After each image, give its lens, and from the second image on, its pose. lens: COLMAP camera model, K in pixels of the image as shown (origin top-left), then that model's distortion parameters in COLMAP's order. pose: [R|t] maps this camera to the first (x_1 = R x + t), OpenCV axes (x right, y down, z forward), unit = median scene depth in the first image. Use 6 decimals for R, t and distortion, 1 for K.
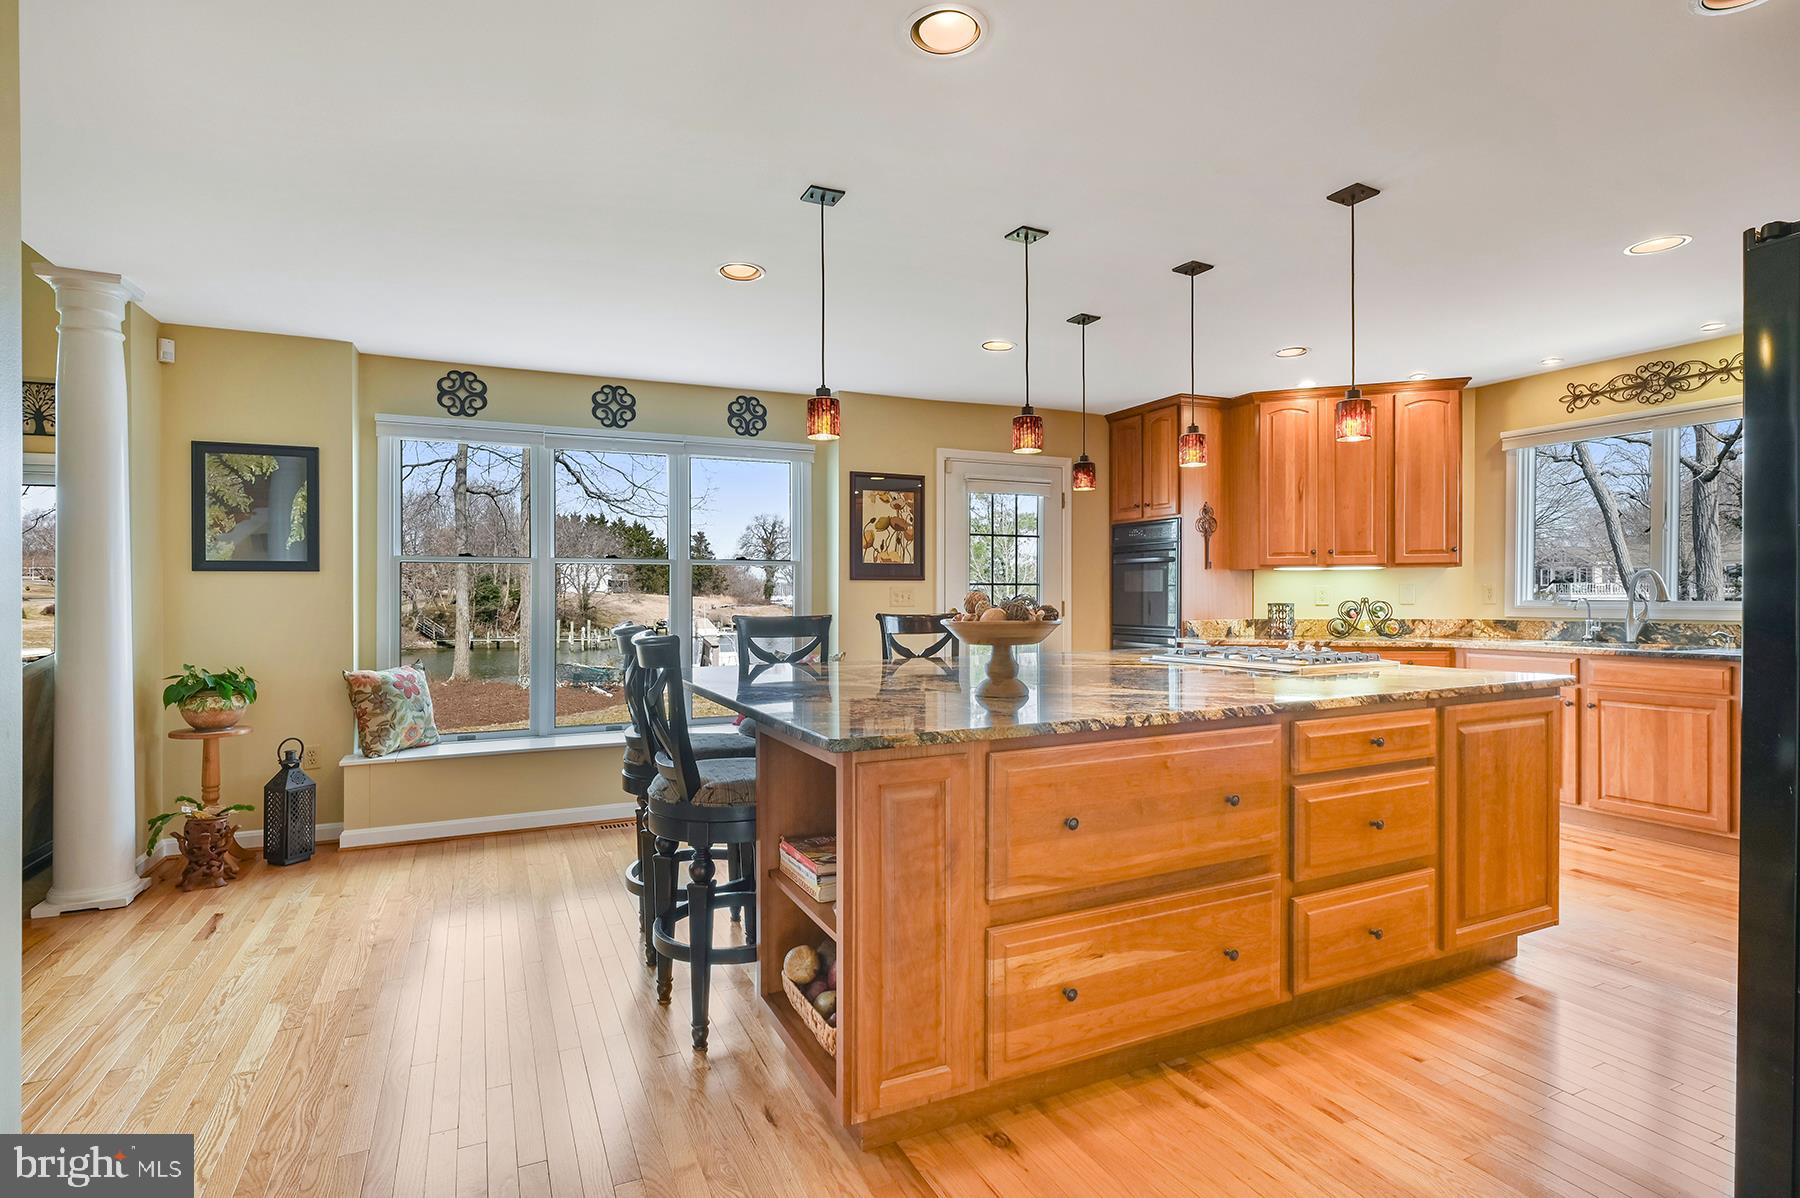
lens RADIAL K [[903.0, 0, 912.3], [0, 903.0, 621.8], [0, 0, 1]] dist [-0.003345, -0.004020]
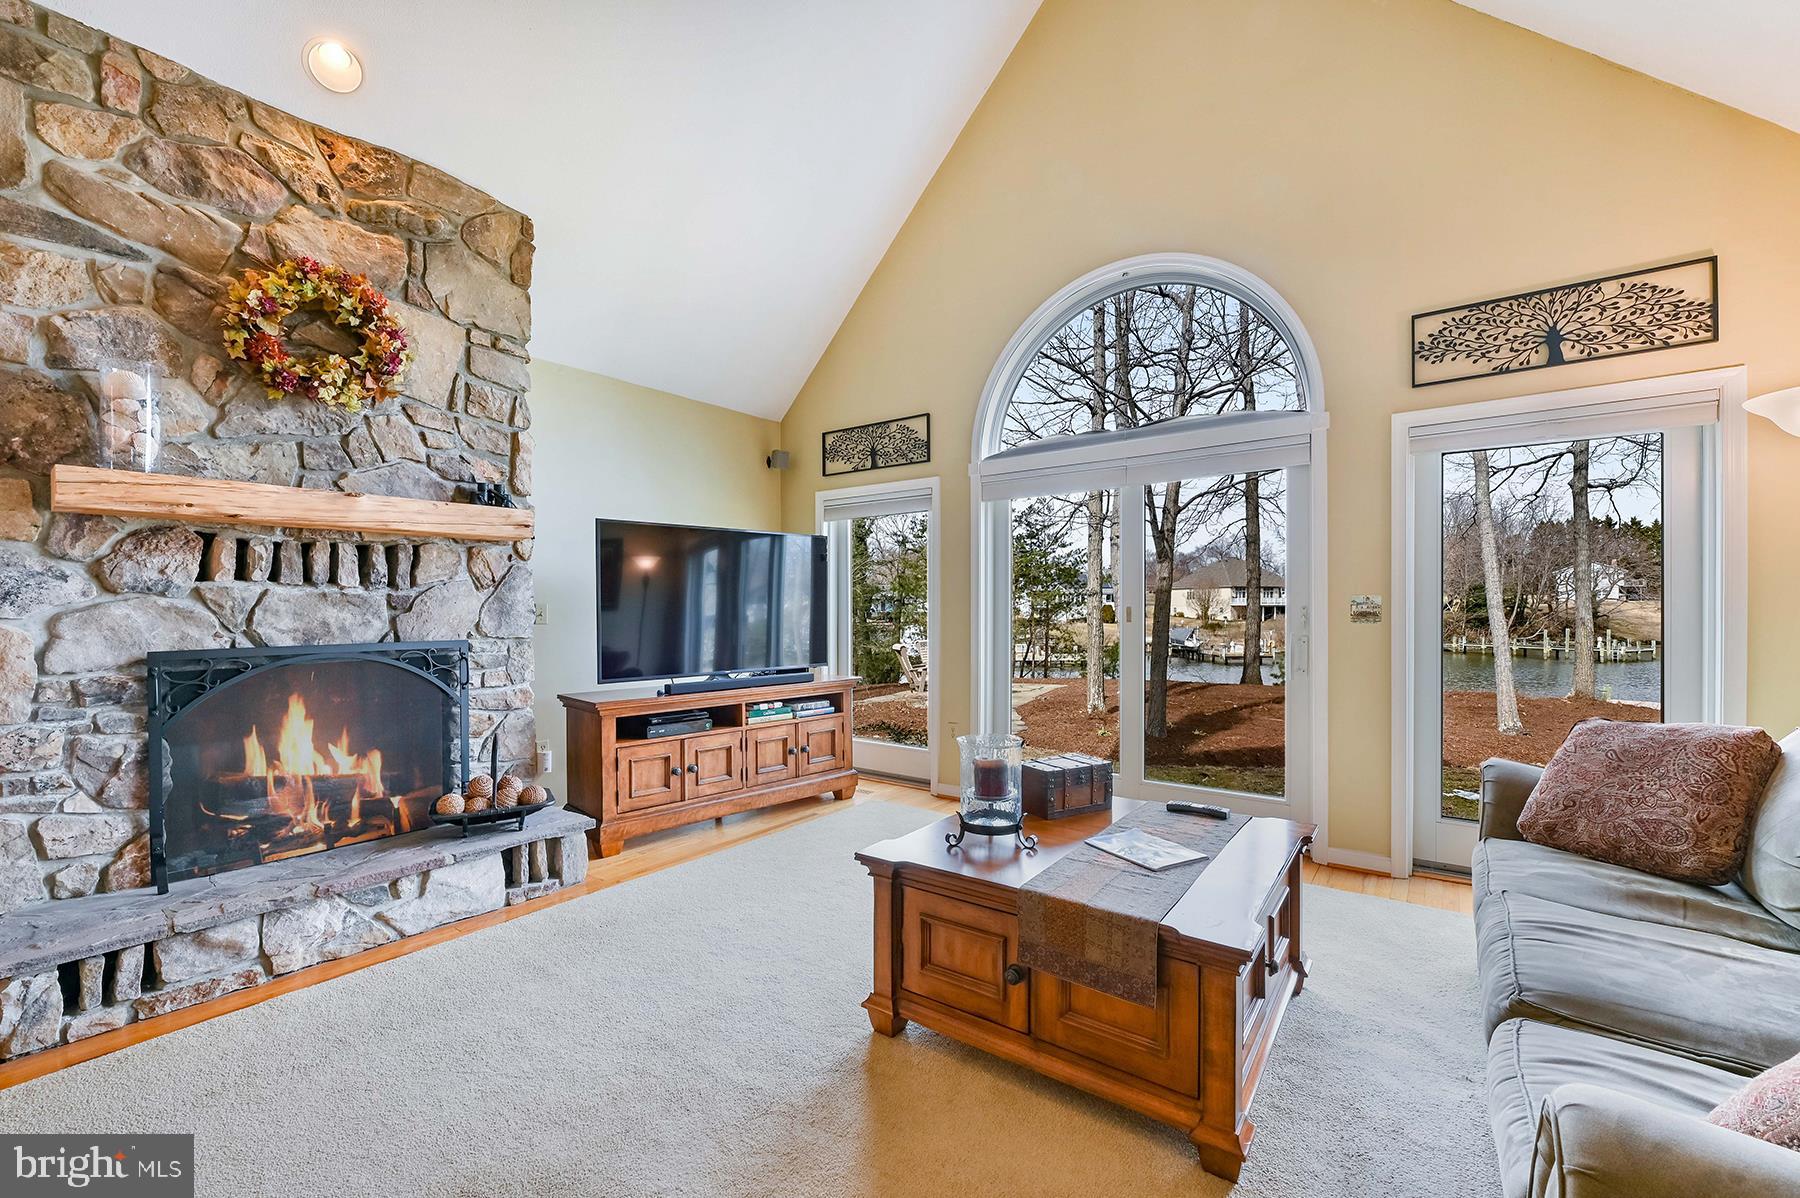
lens RADIAL K [[735.9, 0, 911.6], [0, 735.9, 611.6], [0, 0, 1]] dist [-0.015994, -0.000353]
pose [[0.460525, 0.011159, -0.887576, -0.344345], [-0.026052, 0.999660, -0.000950, -0.011151], [0.887264, 0.023561, 0.460659, 0.343049]]
